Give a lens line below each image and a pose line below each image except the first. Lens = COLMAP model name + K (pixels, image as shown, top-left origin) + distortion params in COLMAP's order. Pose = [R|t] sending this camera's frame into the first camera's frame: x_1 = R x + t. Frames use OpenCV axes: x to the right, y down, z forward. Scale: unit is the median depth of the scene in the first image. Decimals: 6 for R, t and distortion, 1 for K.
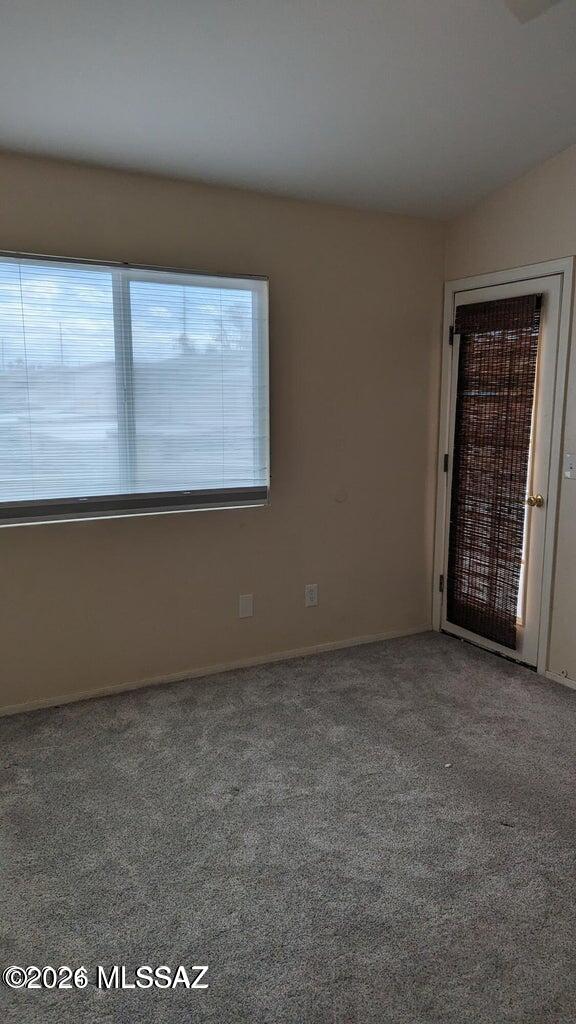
lens RADIAL K [[720.1, 0, 286.7], [0, 720.1, 519.1], [0, 0, 1]] dist [0.119435, -0.131106]
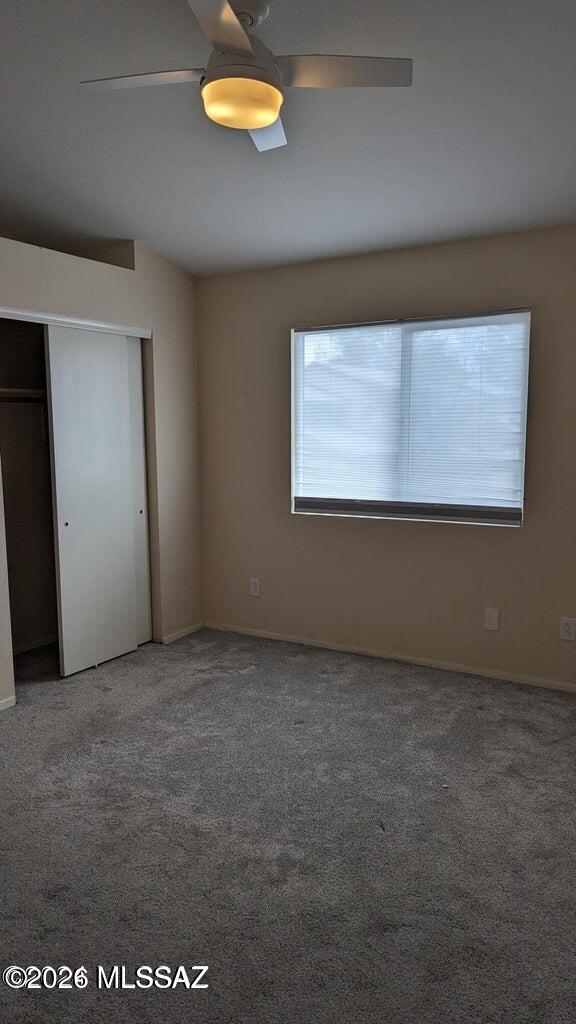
lens RADIAL K [[720.1, 0, 286.7], [0, 720.1, 519.1], [0, 0, 1]] dist [0.119435, -0.131106]
pose [[0.499296, 0.109512, -0.859483, 0.741121], [-0.130199, 0.990199, 0.050532, -0.042131], [0.856593, 0.086673, 0.508661, 0.203082]]
